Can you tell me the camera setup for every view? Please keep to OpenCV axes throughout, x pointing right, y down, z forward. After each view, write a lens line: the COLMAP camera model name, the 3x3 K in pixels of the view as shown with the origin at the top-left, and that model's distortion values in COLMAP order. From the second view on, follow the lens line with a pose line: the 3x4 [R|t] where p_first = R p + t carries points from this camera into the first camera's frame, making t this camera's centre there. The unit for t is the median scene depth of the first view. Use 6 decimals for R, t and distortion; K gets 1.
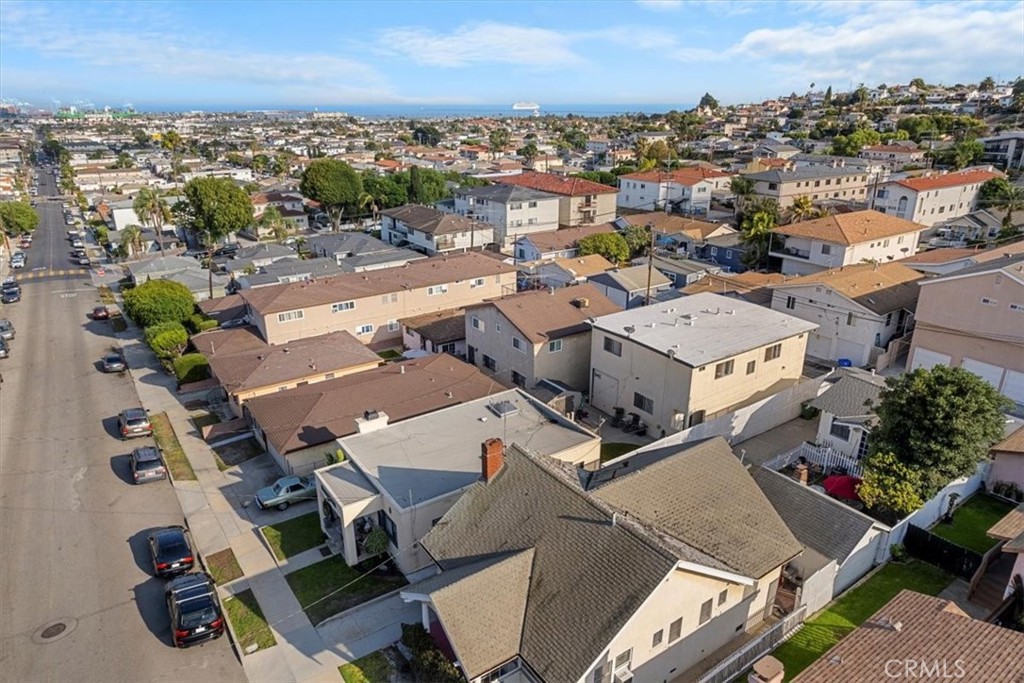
lens RADIAL K [[654.2, 0, 514.8], [0, 654.2, 344.8], [0, 0, 1]] dist [-0.071667, 0.063704]
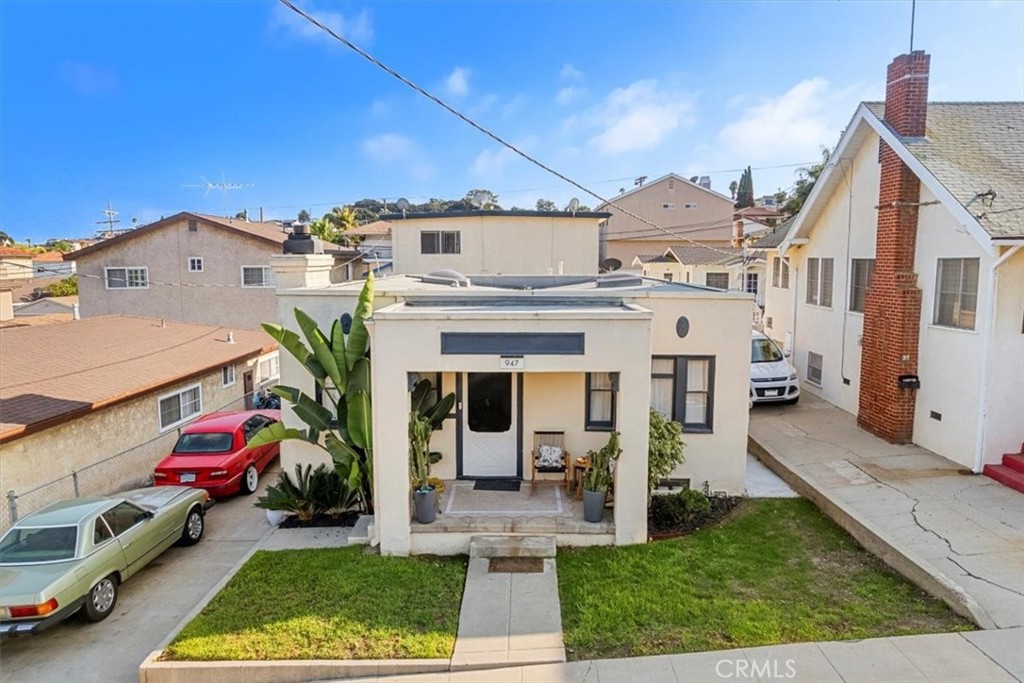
lens RADIAL K [[699.8, 0, 512.0], [0, 699.8, 341.5], [0, 0, 1]] dist [-0.074677, 0.066946]
pose [[0.587930, -0.099415, 0.802780, -0.335718], [0.289051, 0.952716, -0.093708, 0.163419], [-0.755505, 0.287138, 0.588866, 0.511125]]
